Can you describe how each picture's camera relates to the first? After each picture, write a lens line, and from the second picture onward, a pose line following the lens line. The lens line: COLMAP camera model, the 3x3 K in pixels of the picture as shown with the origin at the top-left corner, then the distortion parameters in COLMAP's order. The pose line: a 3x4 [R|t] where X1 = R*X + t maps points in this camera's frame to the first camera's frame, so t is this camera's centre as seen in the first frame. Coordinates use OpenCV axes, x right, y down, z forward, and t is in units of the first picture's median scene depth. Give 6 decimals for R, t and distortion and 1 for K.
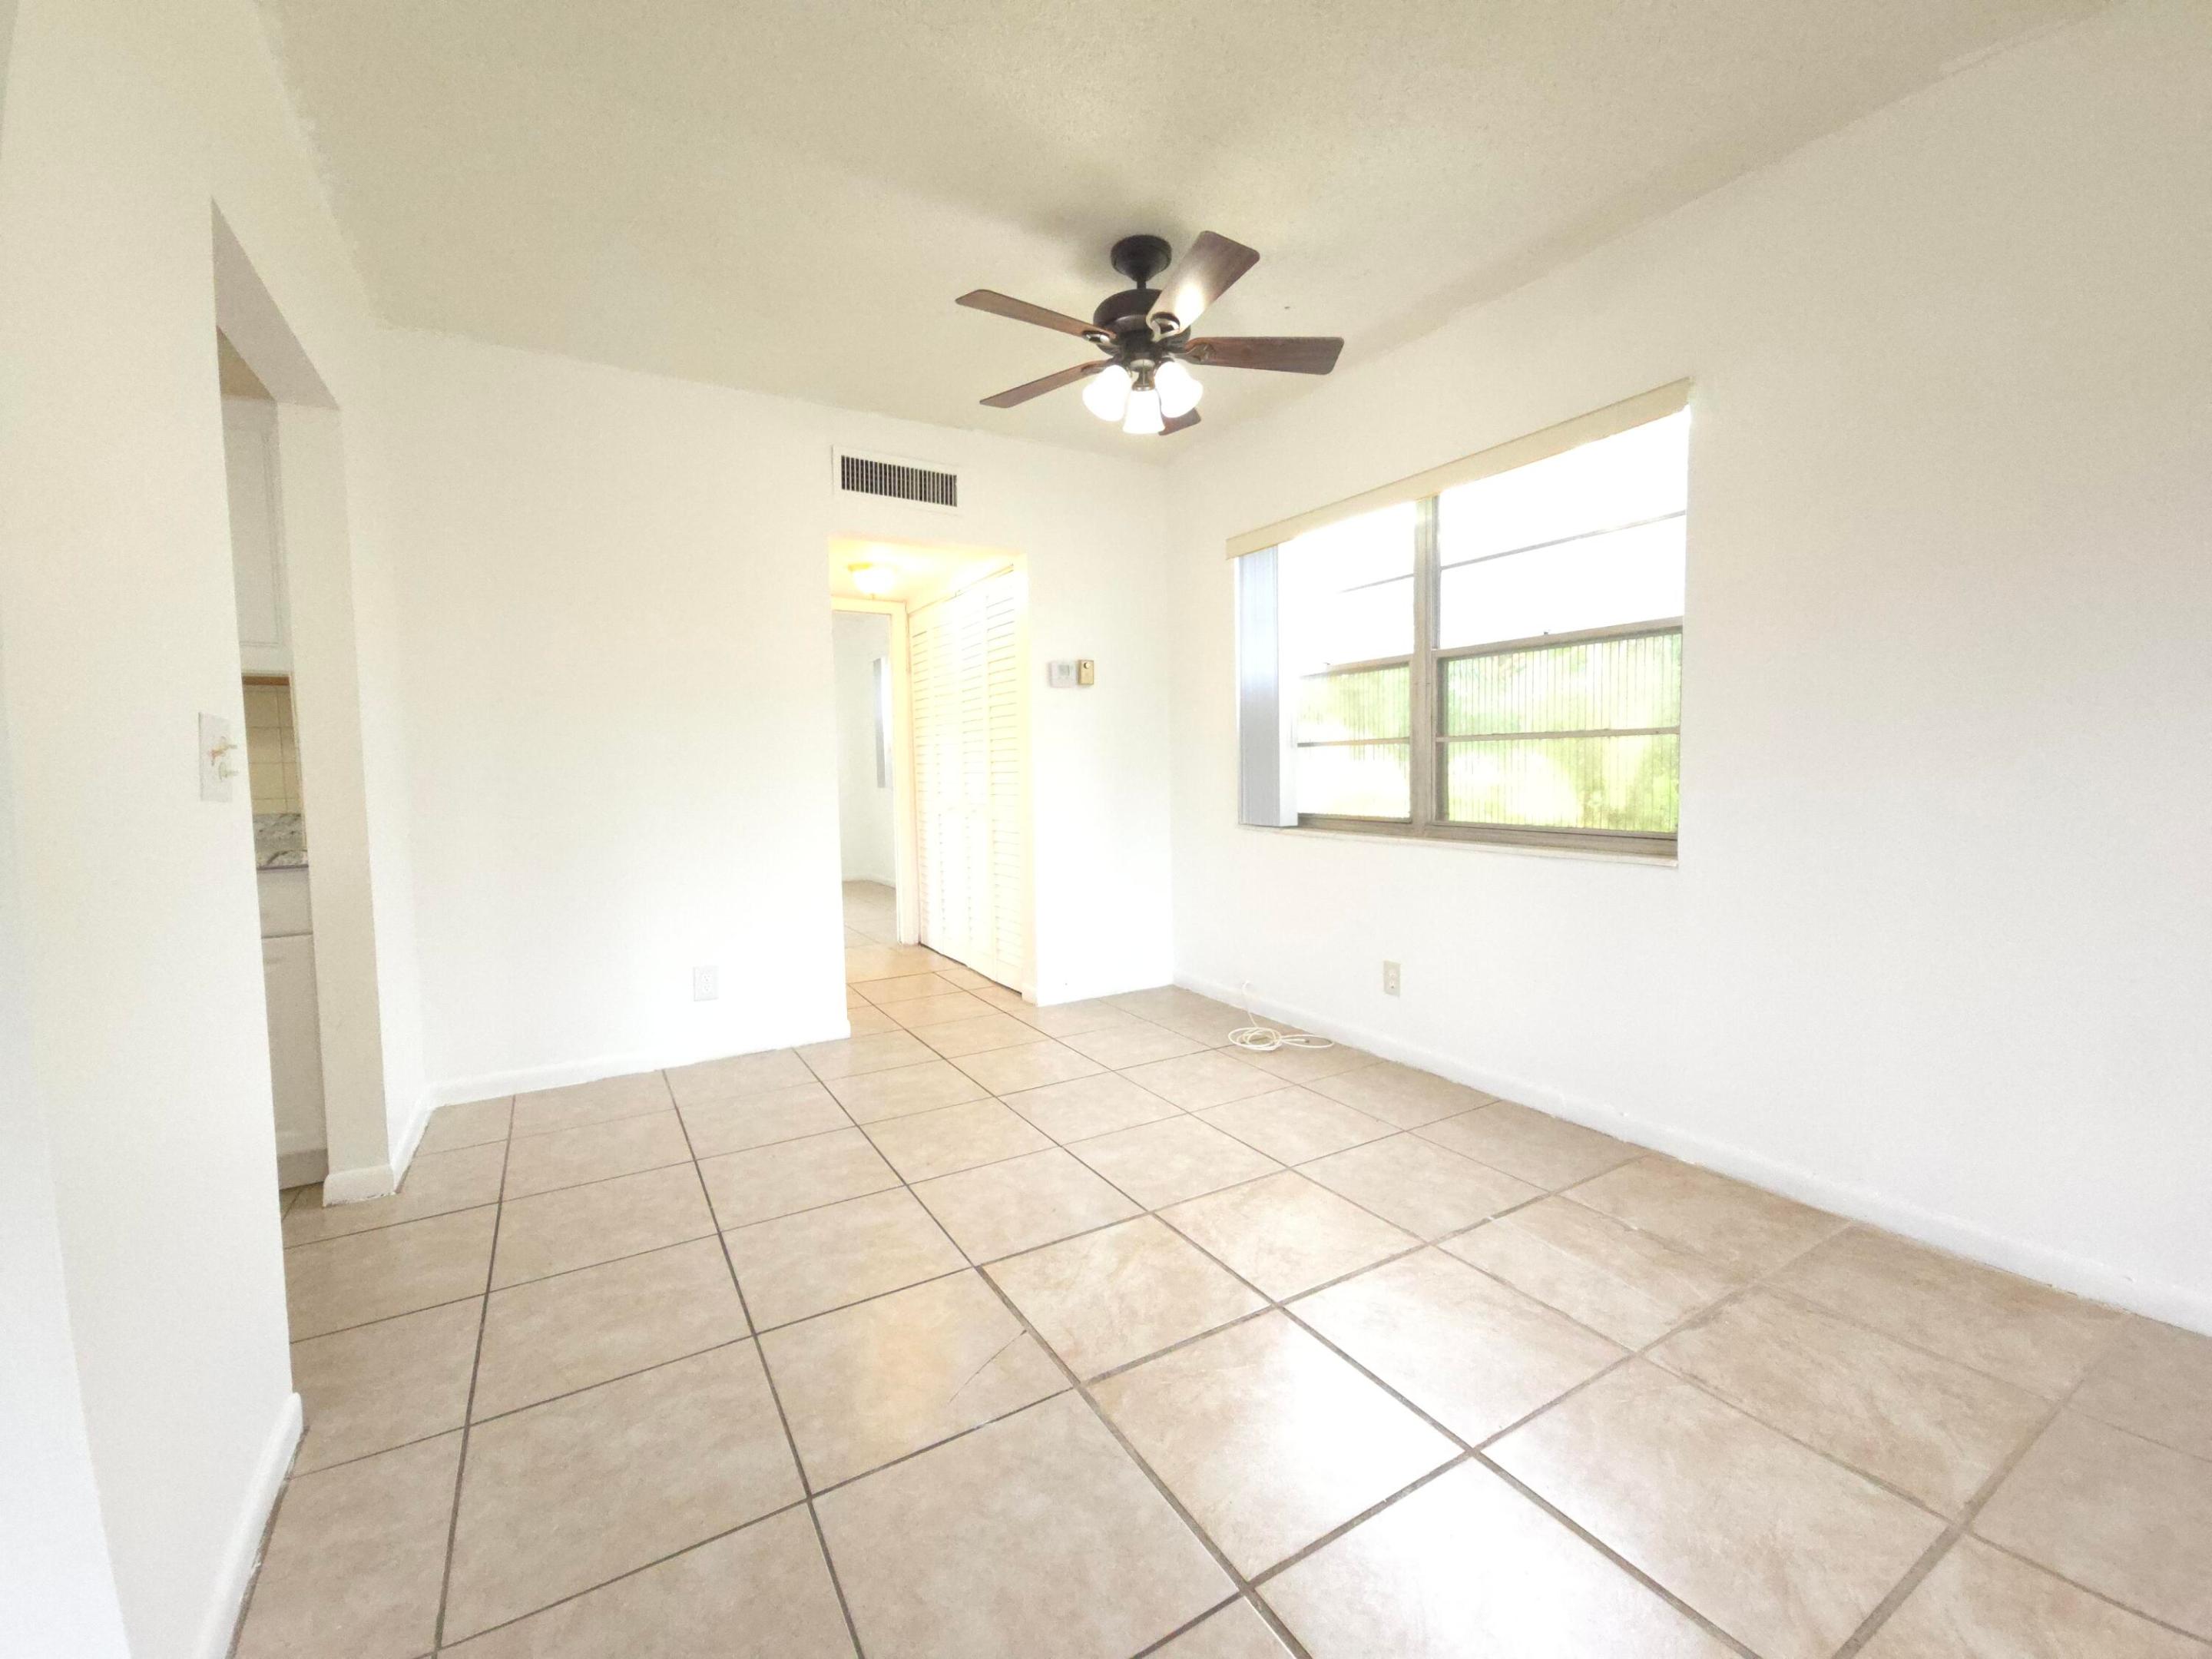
lens RADIAL K [[903.6, 0, 1095.7], [0, 903.6, 819.2], [0, 0, 1]] dist [0.000175, -0.000601]
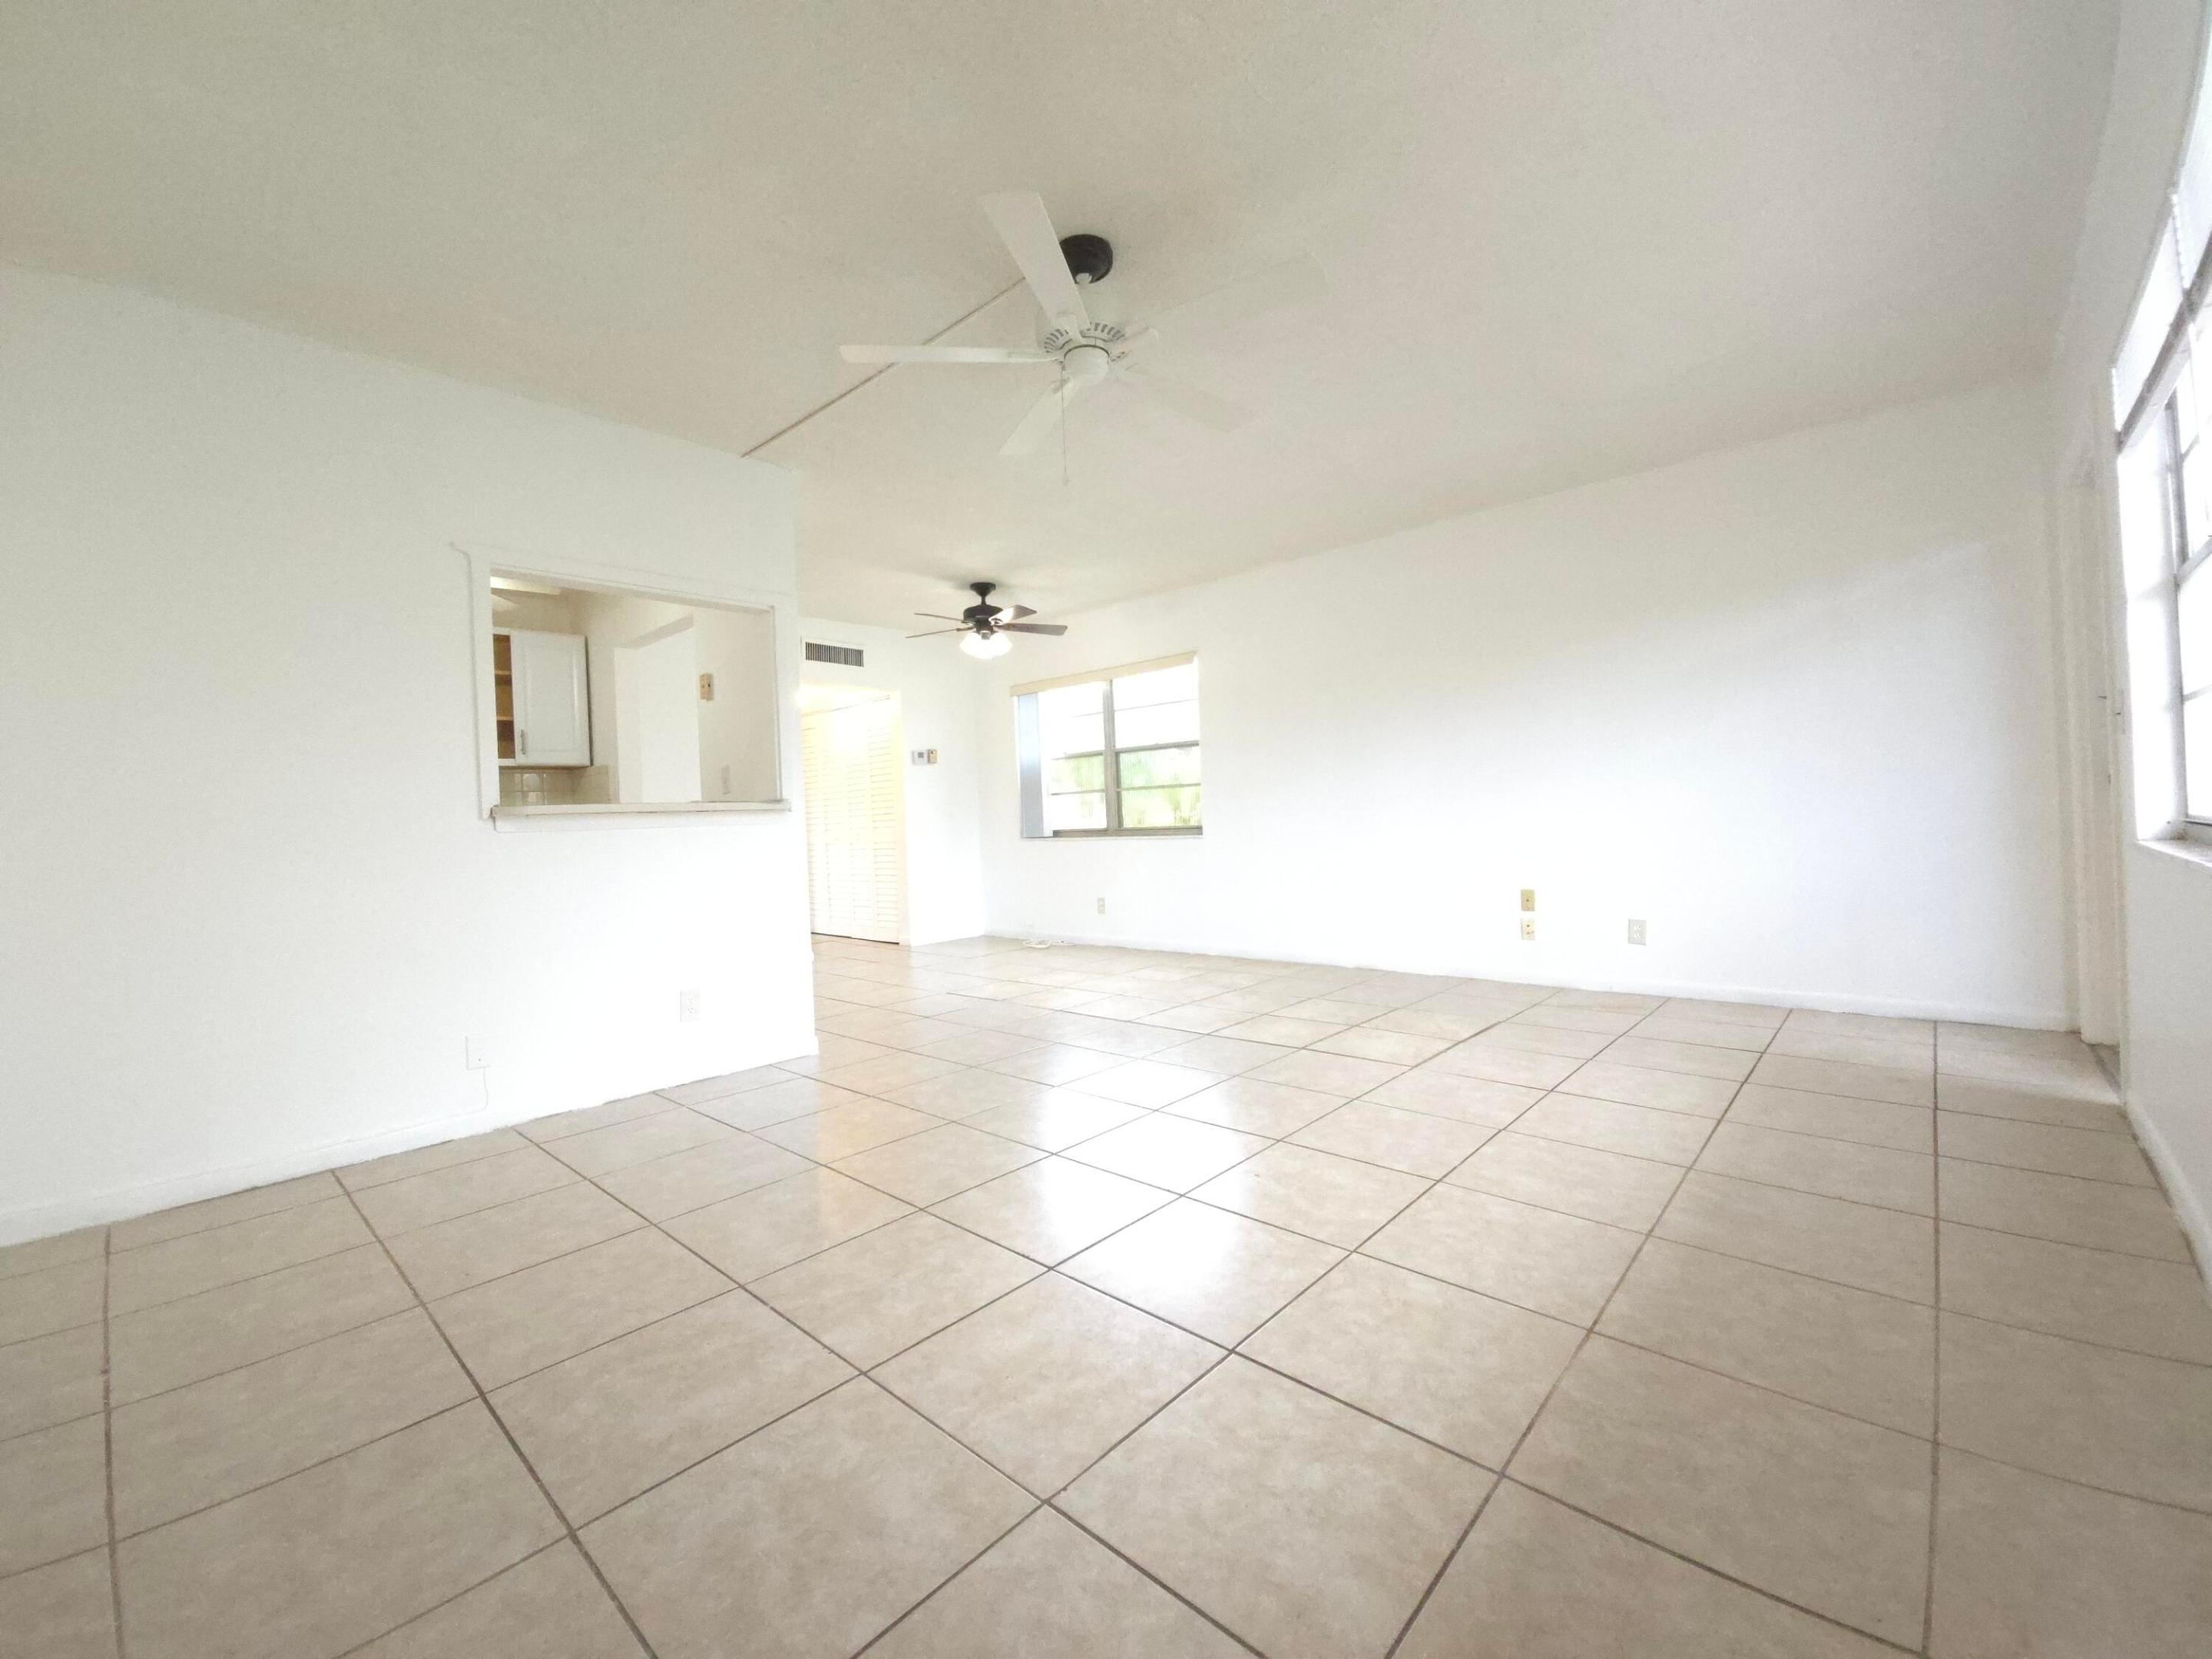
lens RADIAL K [[903.6, 0, 1095.7], [0, 903.6, 819.2], [0, 0, 1]] dist [0.000175, -0.000601]
pose [[0.958079, -0.023290, 0.285554, -0.271311], [0.042148, 0.997304, -0.060072, 0.102752], [-0.283385, 0.069589, 0.956478, -0.989006]]
